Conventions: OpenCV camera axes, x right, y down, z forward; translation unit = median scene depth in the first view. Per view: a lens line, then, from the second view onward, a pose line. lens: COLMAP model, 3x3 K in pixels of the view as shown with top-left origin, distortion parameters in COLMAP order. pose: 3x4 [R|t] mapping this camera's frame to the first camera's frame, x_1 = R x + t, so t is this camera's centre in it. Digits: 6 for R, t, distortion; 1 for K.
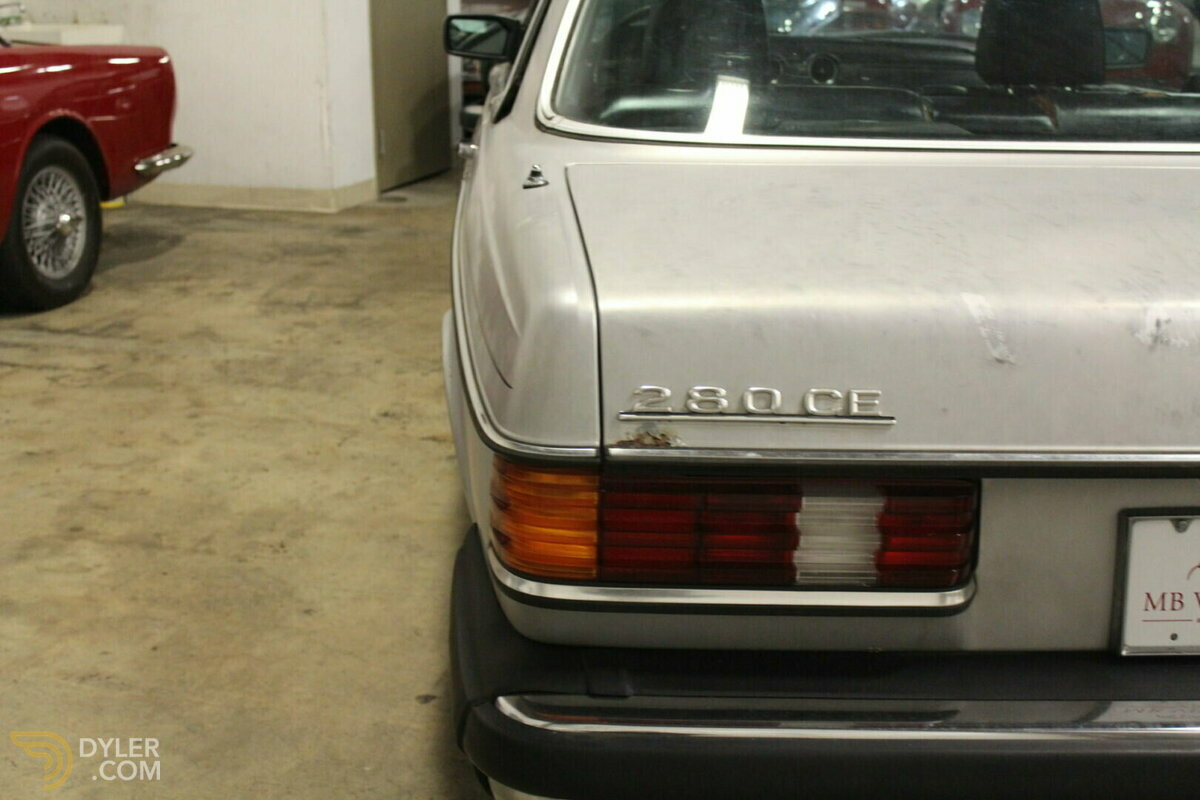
lens RADIAL K [[1629.7, 0, 600.0], [0, 1629.7, 400.0], [0, 0, 1]] dist [-0.024575, 0.031091]
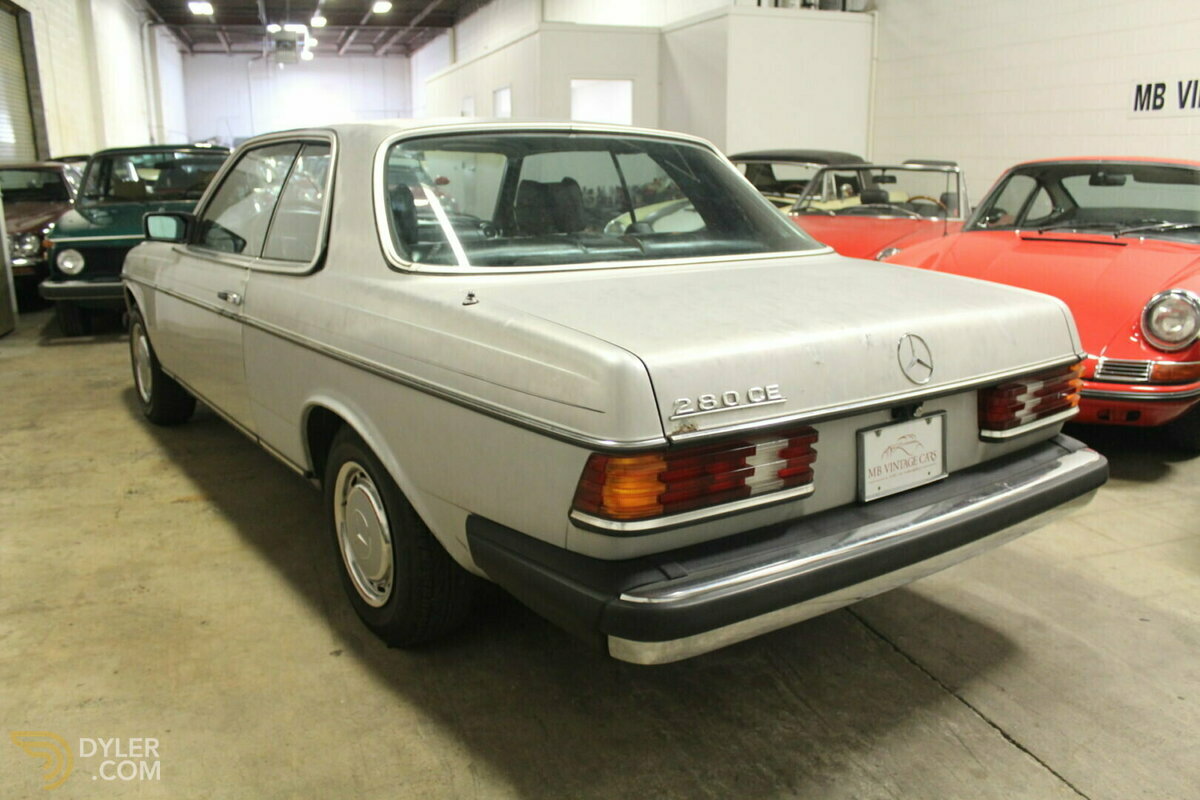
lens RADIAL K [[1005.8, 0, 599.9], [0, 1005.8, 423.1], [0, 0, 1]] dist [-0.078074, 0.015846]
pose [[0.834585, -0.147349, 0.530808, -0.330951], [0.156888, 0.987237, 0.027377, -0.014064], [-0.528067, 0.060428, 0.847050, 0.061564]]
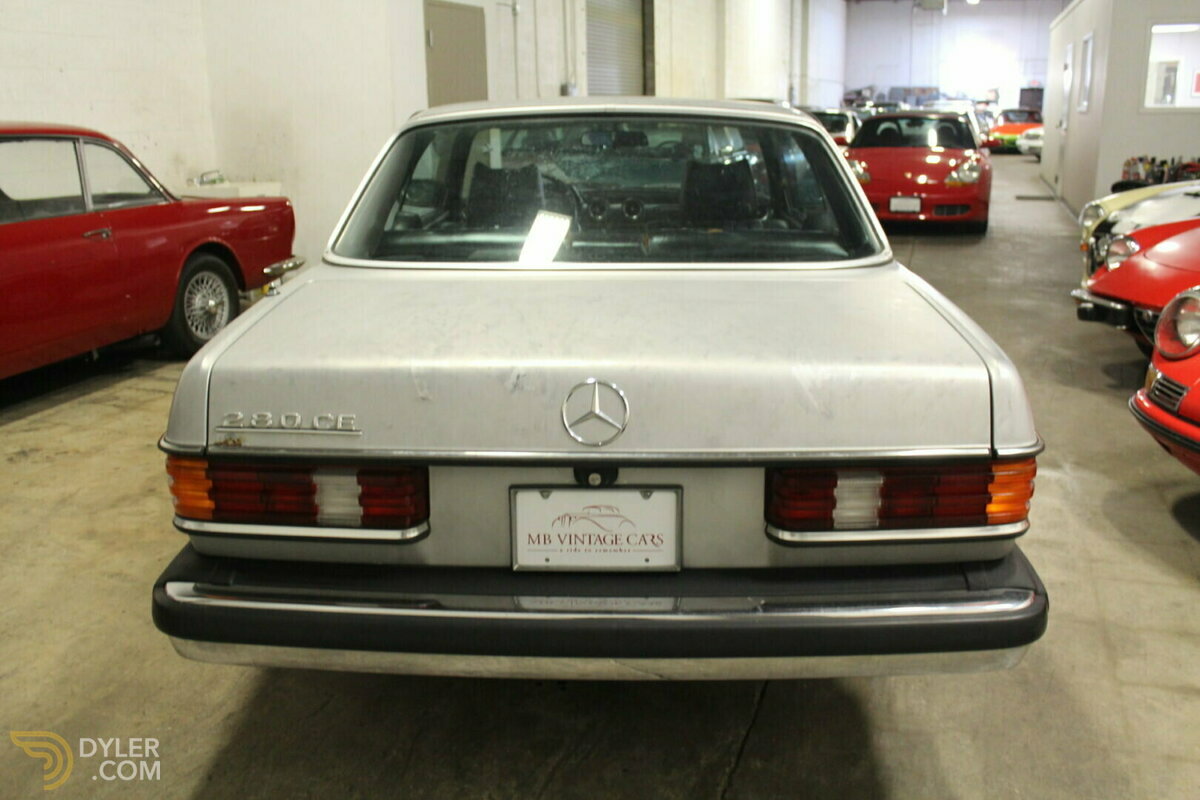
lens RADIAL K [[1080.7, 0, 600.0], [0, 1080.7, 400.0], [0, 0, 1]] dist [-0.168591, 0.155799]
pose [[0.996829, 0.003388, -0.079496, 0.276643], [-0.004287, 0.999929, -0.011144, -0.005536], [0.079453, 0.011450, 0.996773, -0.069938]]
